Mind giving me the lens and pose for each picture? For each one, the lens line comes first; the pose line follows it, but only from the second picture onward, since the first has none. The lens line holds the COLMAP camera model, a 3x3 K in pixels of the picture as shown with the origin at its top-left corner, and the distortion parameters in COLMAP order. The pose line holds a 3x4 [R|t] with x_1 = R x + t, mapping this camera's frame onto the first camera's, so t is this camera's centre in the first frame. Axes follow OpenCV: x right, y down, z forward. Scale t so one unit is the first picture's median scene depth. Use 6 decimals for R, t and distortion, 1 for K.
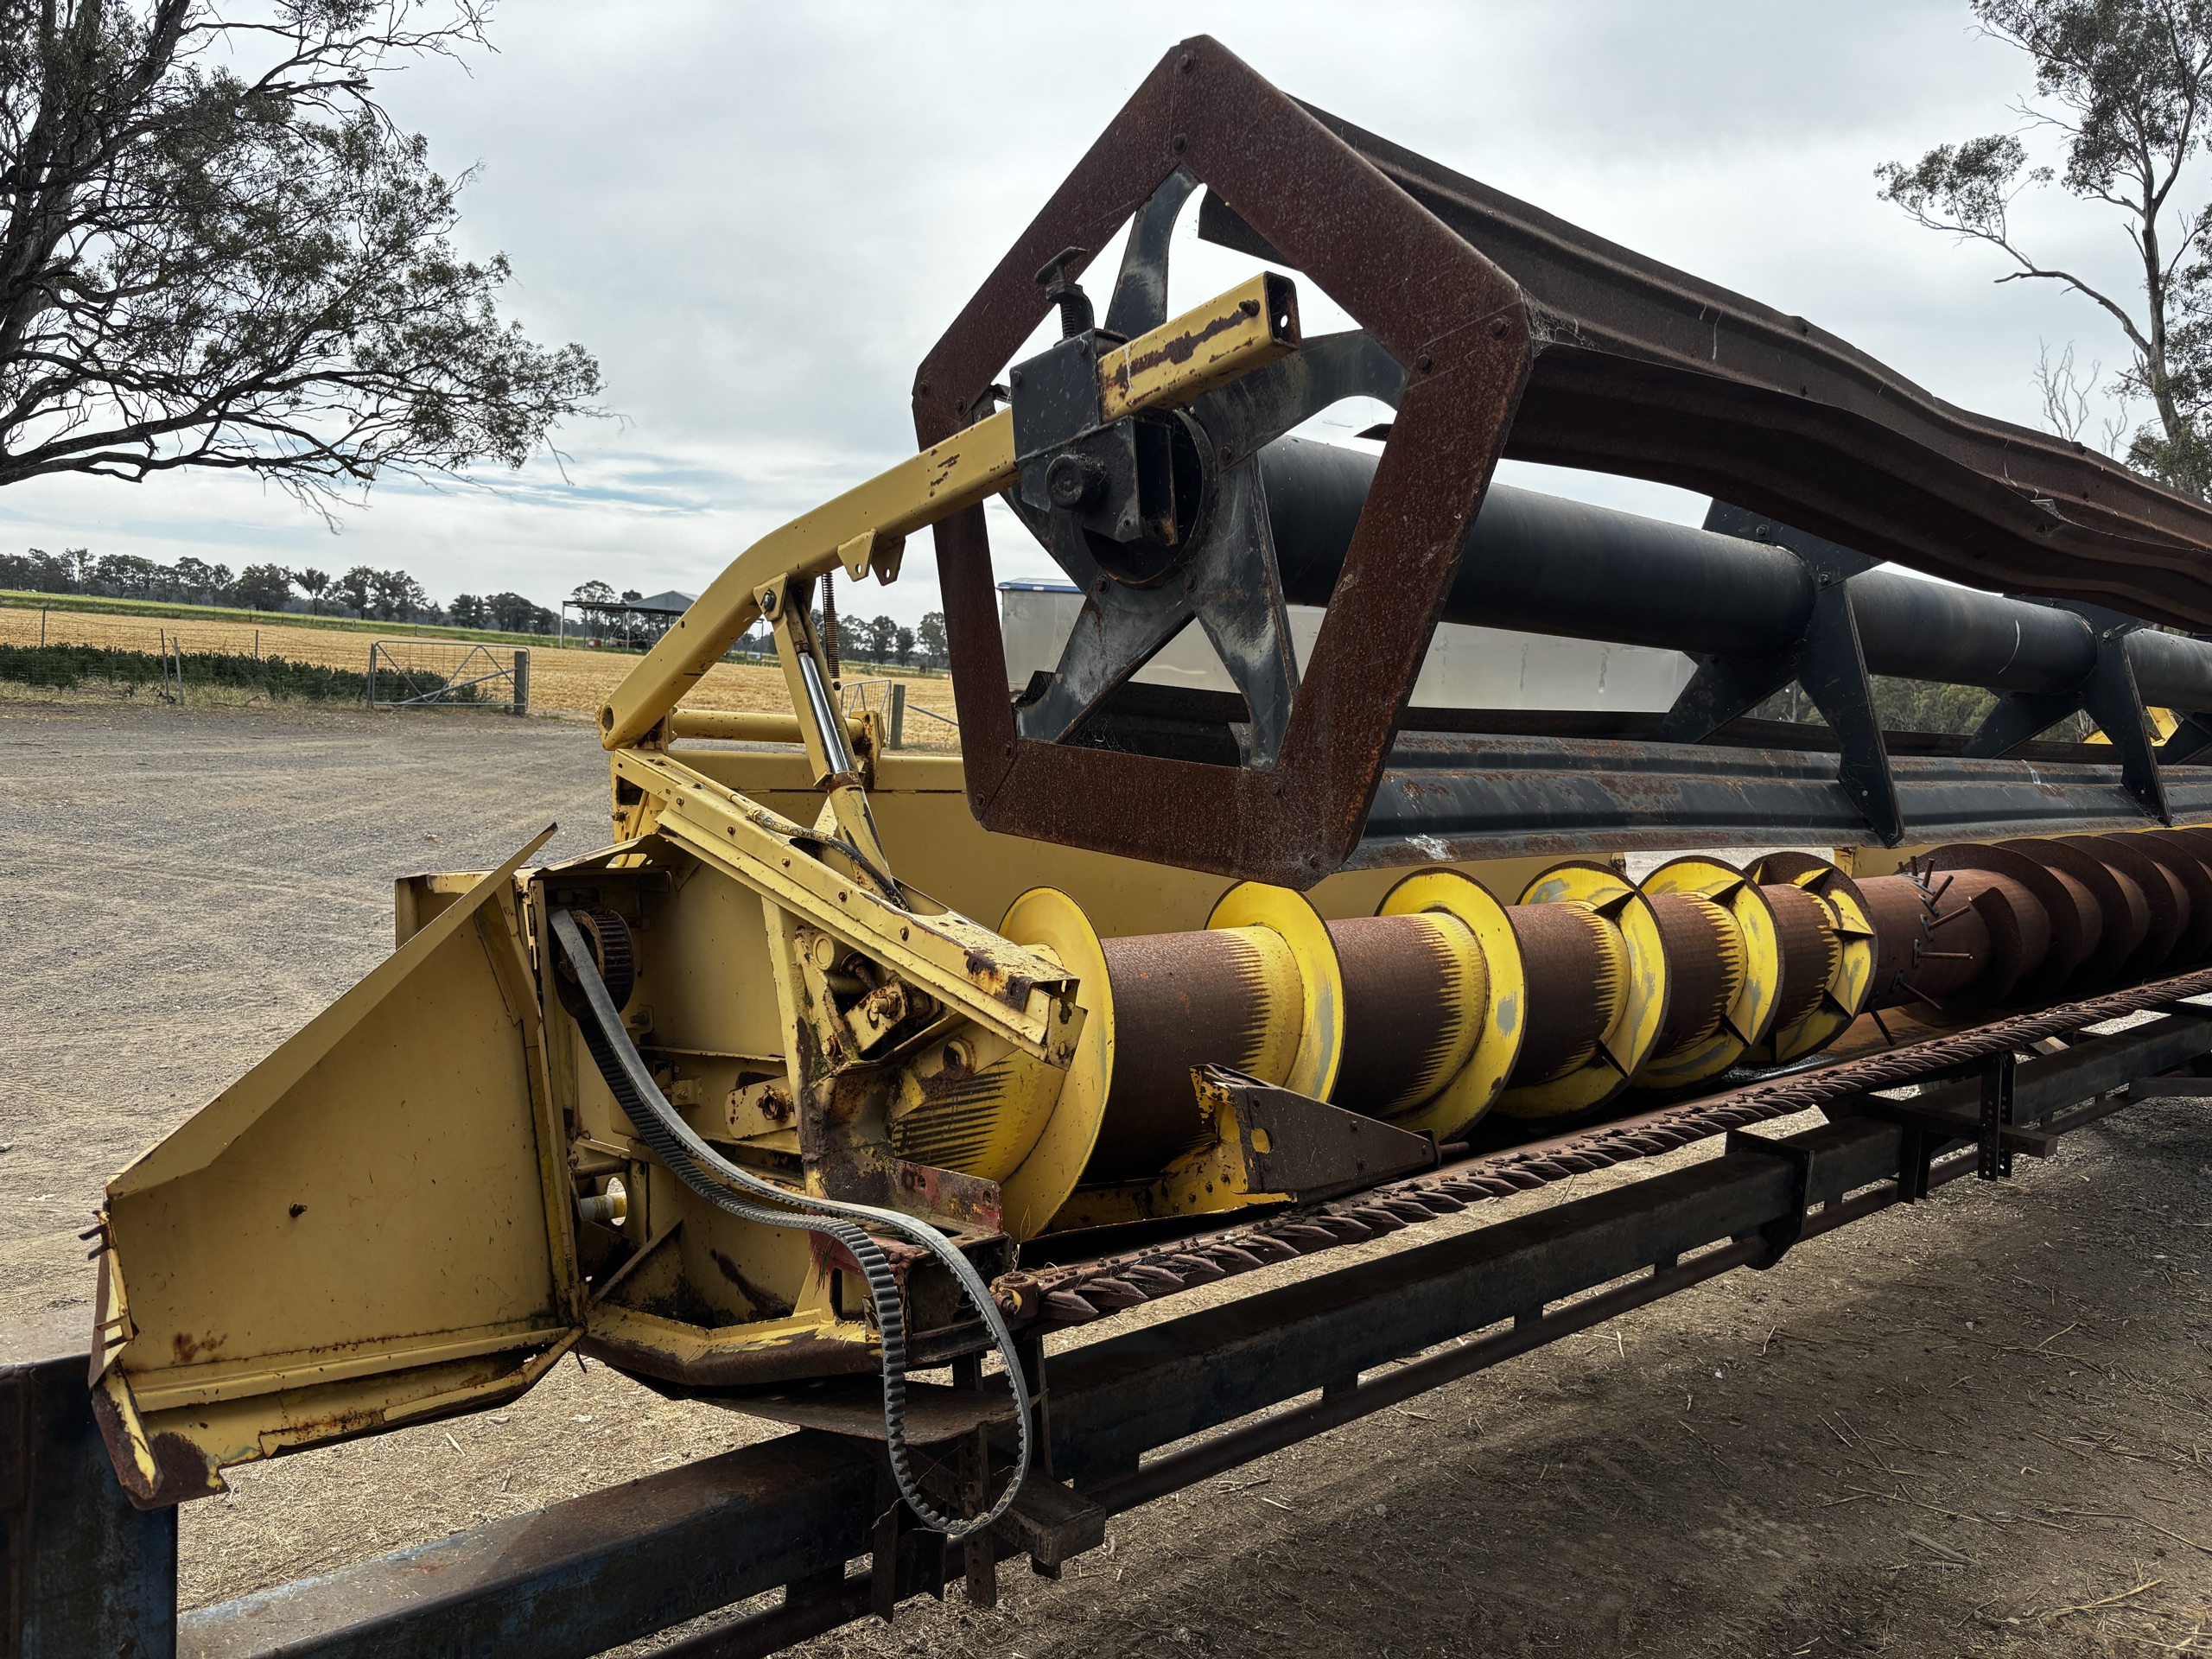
lens RADIAL K [[1711.9, 0, 1106.0], [0, 1711.9, 829.5], [0, 0, 1]] dist [0.000857, -0.004434]
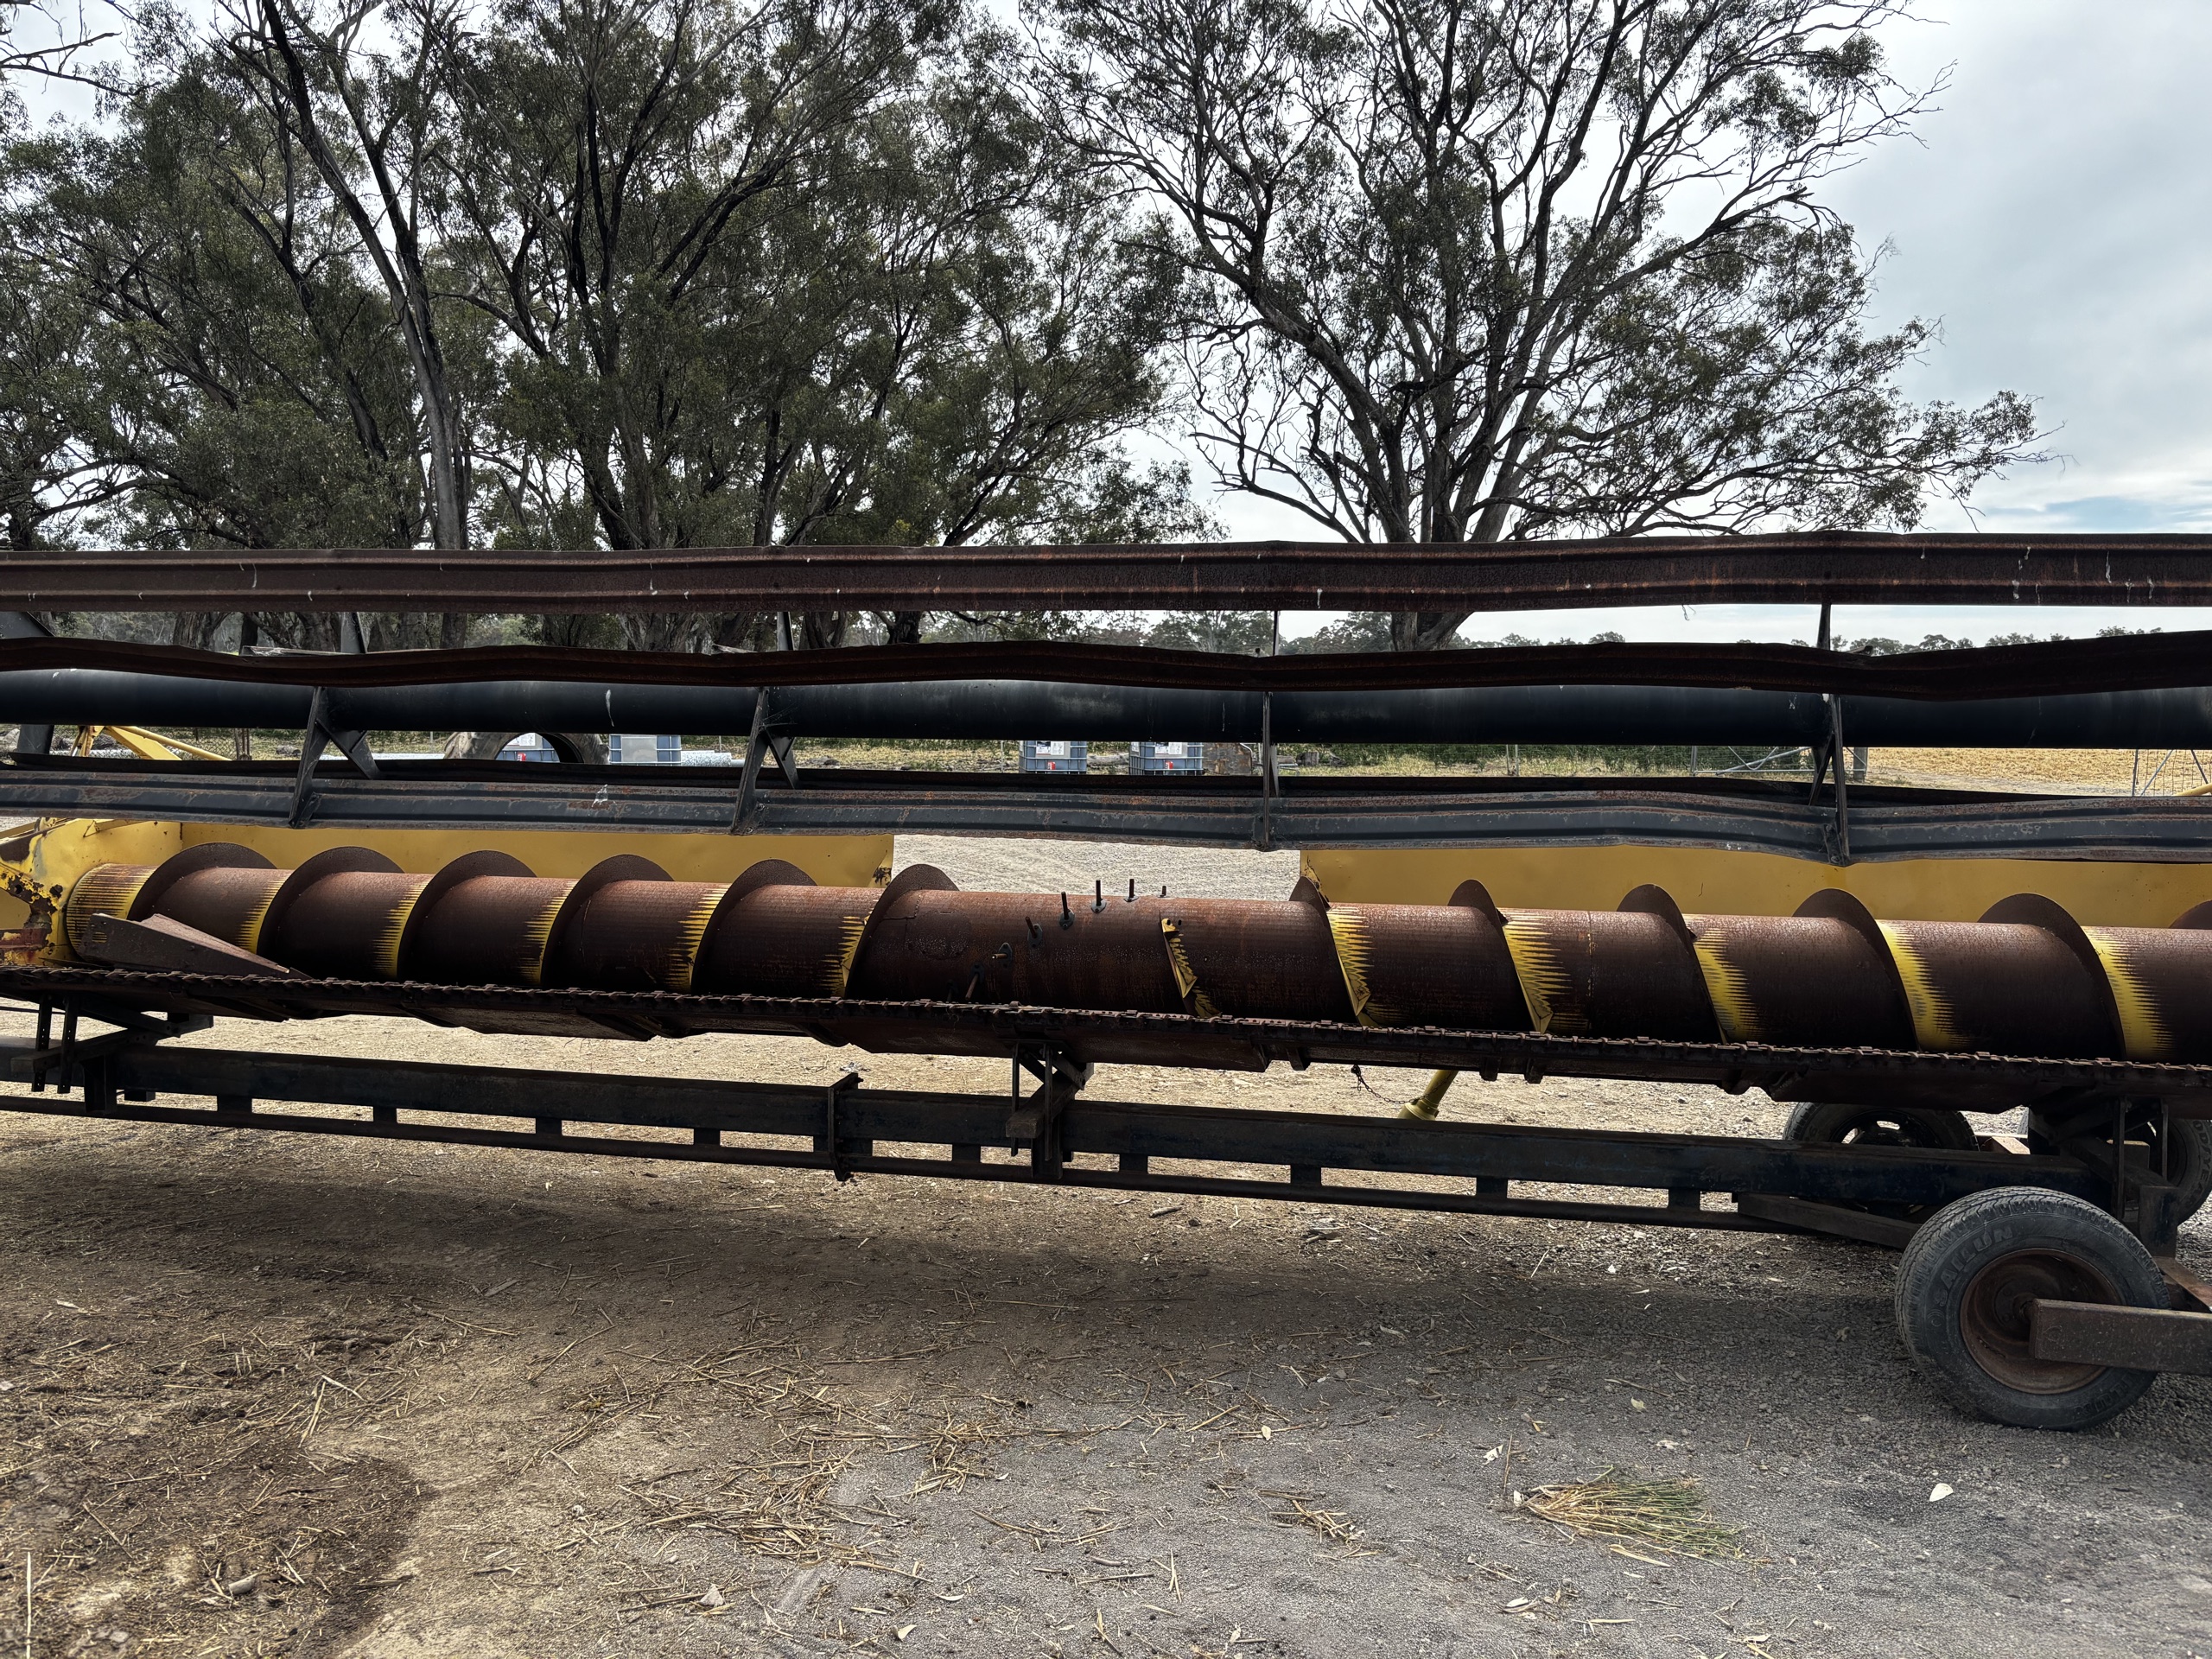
lens RADIAL K [[1711.9, 0, 1106.0], [0, 1711.9, 829.5], [0, 0, 1]] dist [0.000857, -0.004434]
pose [[0.568088, 0.000260, -0.822968, 0.198359], [-0.034829, 0.999112, -0.023726, 0.002125], [0.822230, 0.042142, 0.567592, 0.052702]]
